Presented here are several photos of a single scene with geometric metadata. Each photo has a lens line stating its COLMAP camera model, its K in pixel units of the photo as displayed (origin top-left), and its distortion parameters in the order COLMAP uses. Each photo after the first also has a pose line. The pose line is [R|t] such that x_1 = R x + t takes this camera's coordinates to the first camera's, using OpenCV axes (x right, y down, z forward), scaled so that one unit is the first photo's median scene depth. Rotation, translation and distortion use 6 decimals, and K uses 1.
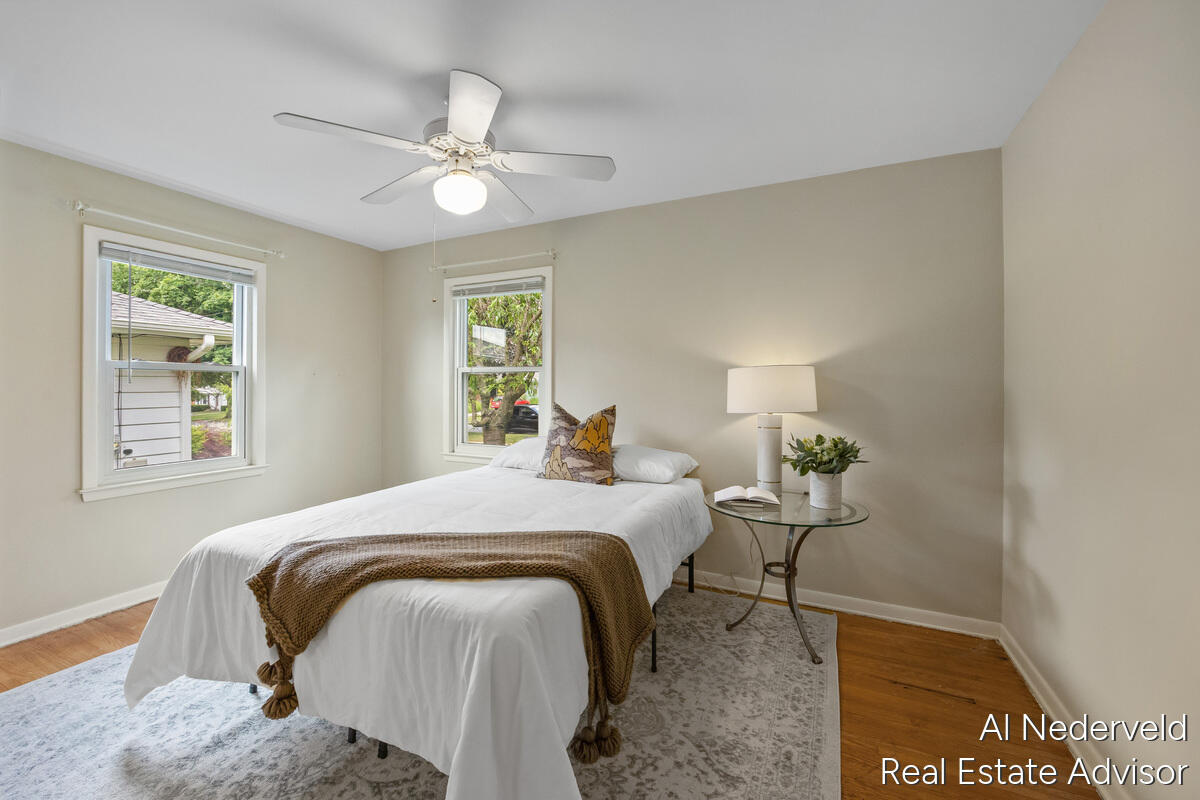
lens RADIAL K [[478.4, 0, 606.1], [0, 478.4, 391.6], [0, 0, 1]] dist [-0.007285, 0.000821]
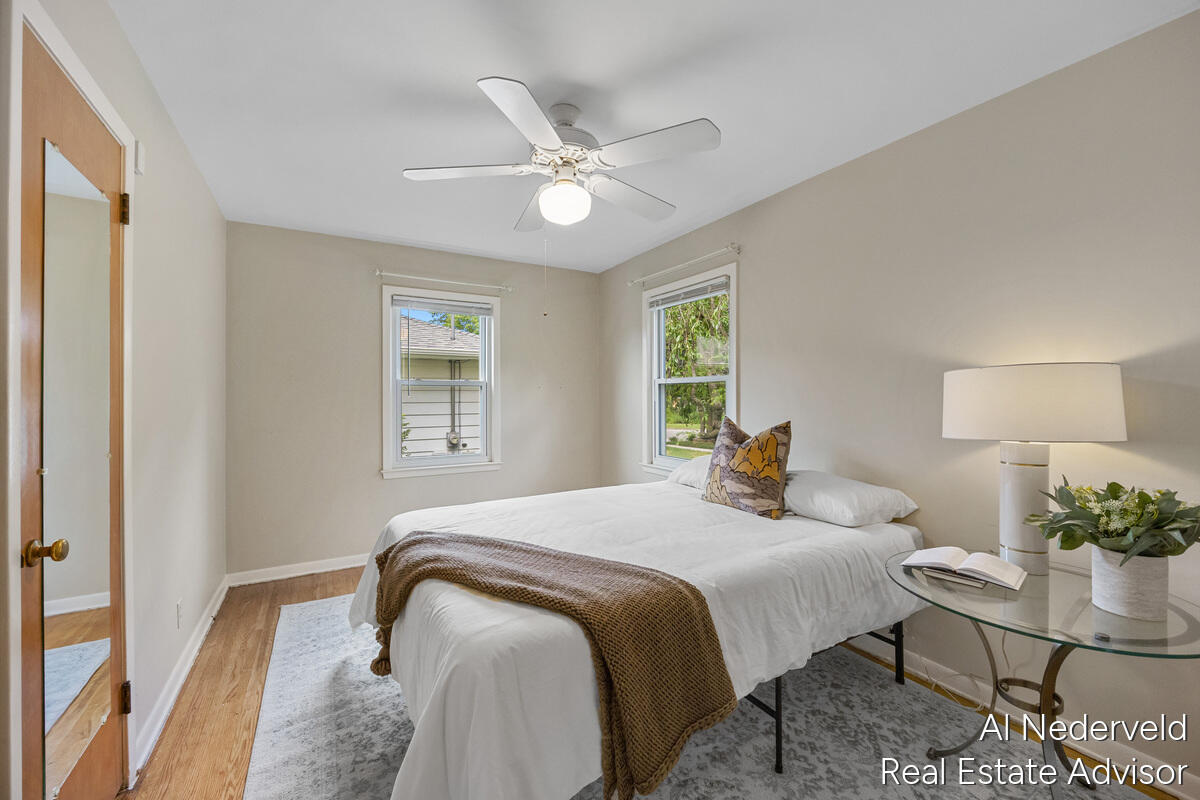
lens RADIAL K [[478.4, 0, 601.9], [0, 478.4, 401.4], [0, 0, 1]] dist [-0.007285, 0.000821]
pose [[0.826025, 0.003670, -0.563621, 0.243104], [-0.005416, 0.999984, -0.001427, -0.002608], [0.563607, 0.004231, 0.826032, 0.172850]]
